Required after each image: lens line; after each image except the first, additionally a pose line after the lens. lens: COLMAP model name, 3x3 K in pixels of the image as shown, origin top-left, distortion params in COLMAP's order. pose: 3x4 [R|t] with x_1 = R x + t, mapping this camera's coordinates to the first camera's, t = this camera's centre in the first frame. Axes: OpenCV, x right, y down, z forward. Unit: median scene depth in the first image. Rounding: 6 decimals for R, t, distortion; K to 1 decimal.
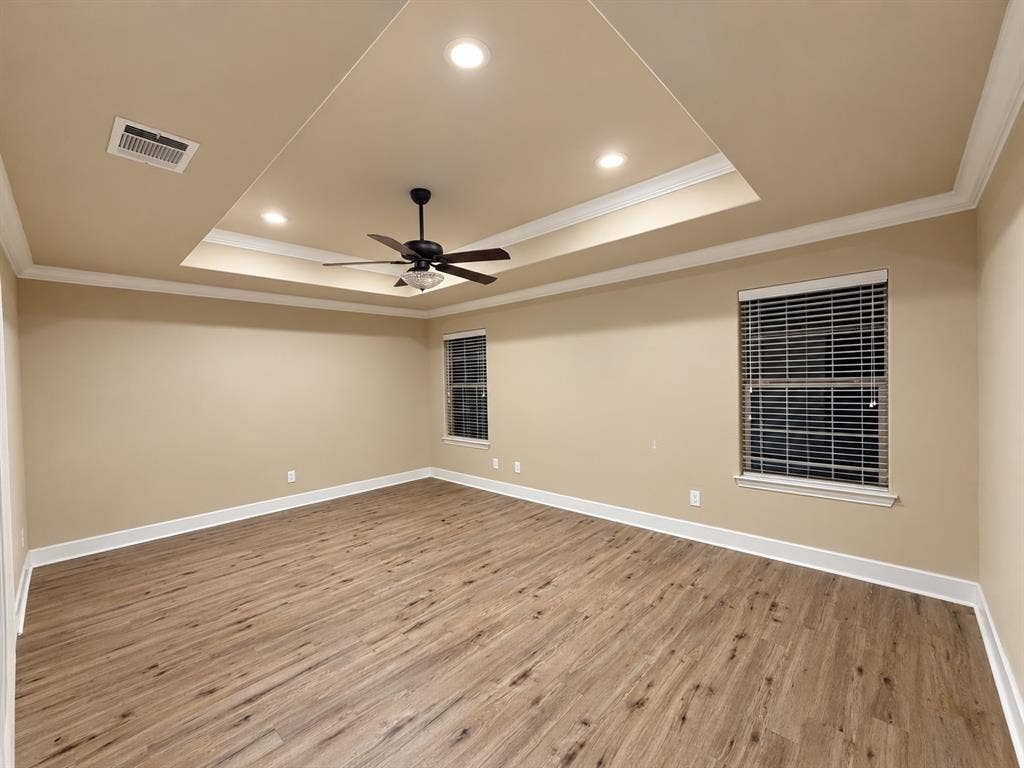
lens RADIAL K [[418.6, 0, 512.0], [0, 418.6, 384.0], [0, 0, 1]] dist [-0.033086, 0.000082]
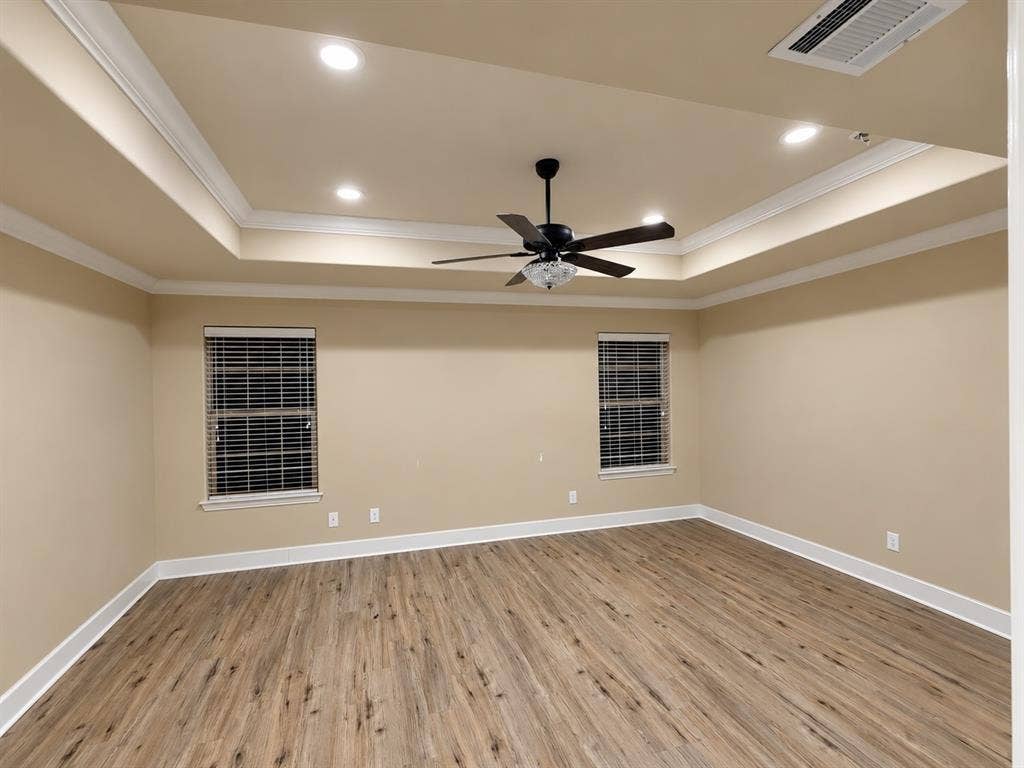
lens RADIAL K [[426.4, 0, 511.5], [0, 426.4, 378.0], [0, 0, 1]] dist [-0.014208, -0.000077]
pose [[0.480612, 0.030066, 0.876418, -0.840868], [0.005268, 0.999295, -0.037171, -0.035789], [-0.876918, 0.022481, 0.480115, 0.594849]]
